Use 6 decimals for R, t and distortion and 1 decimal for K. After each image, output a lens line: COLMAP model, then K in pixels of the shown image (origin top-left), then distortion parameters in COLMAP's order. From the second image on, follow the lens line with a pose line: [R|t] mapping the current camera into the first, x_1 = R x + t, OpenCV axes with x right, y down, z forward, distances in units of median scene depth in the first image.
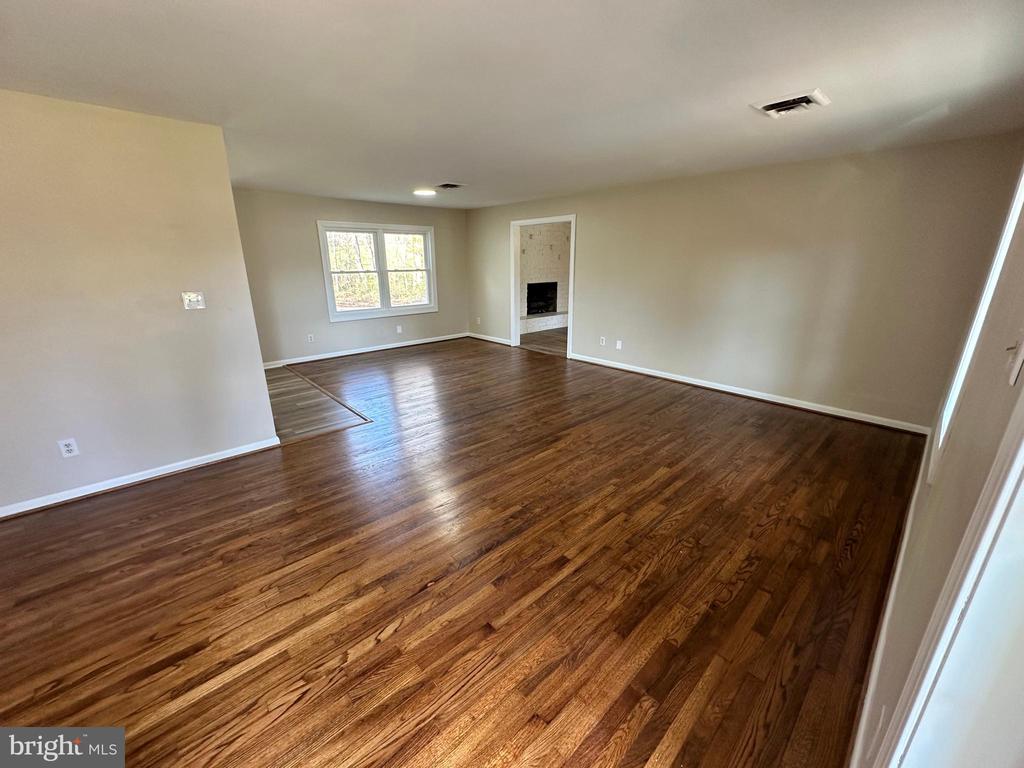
lens RADIAL K [[408.6, 0, 512.7], [0, 408.6, 385.1], [0, 0, 1]] dist [-0.013059, 0.006092]
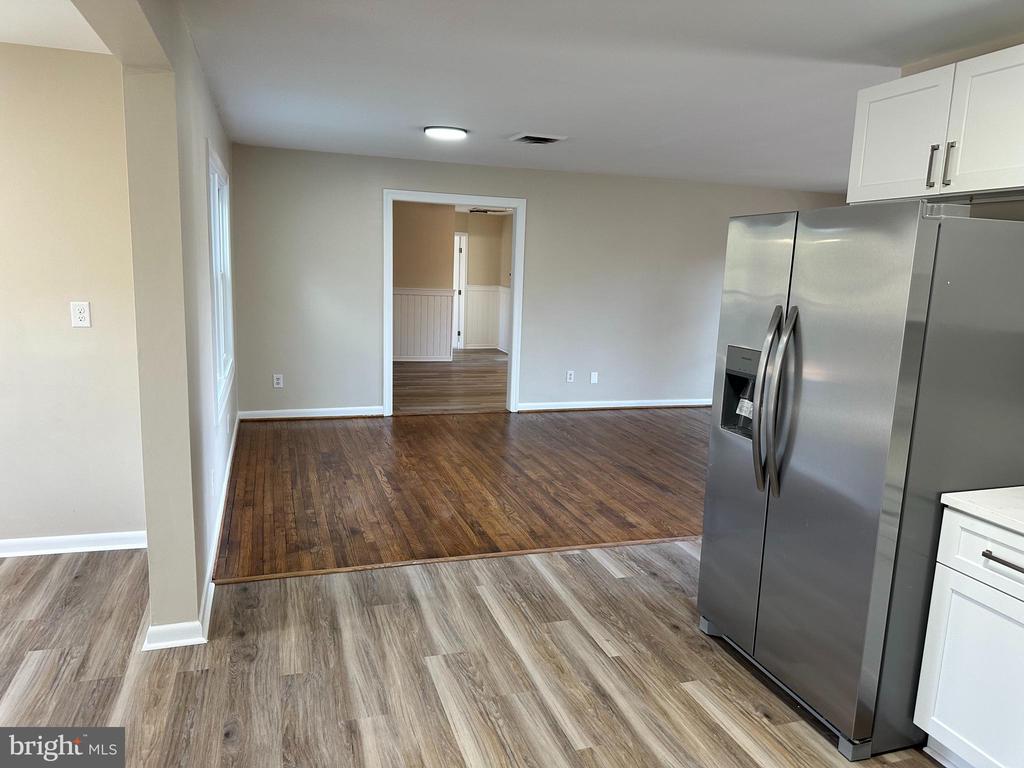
lens RADIAL K [[707.5, 0, 503.3], [0, 707.5, 386.2], [0, 0, 1]] dist [0.003978, -0.004557]
pose [[0.420423, -0.135175, 0.897202, -1.295247], [0.232464, 0.971882, 0.037495, -0.223795], [-0.877043, 0.192803, 0.440025, 0.750353]]
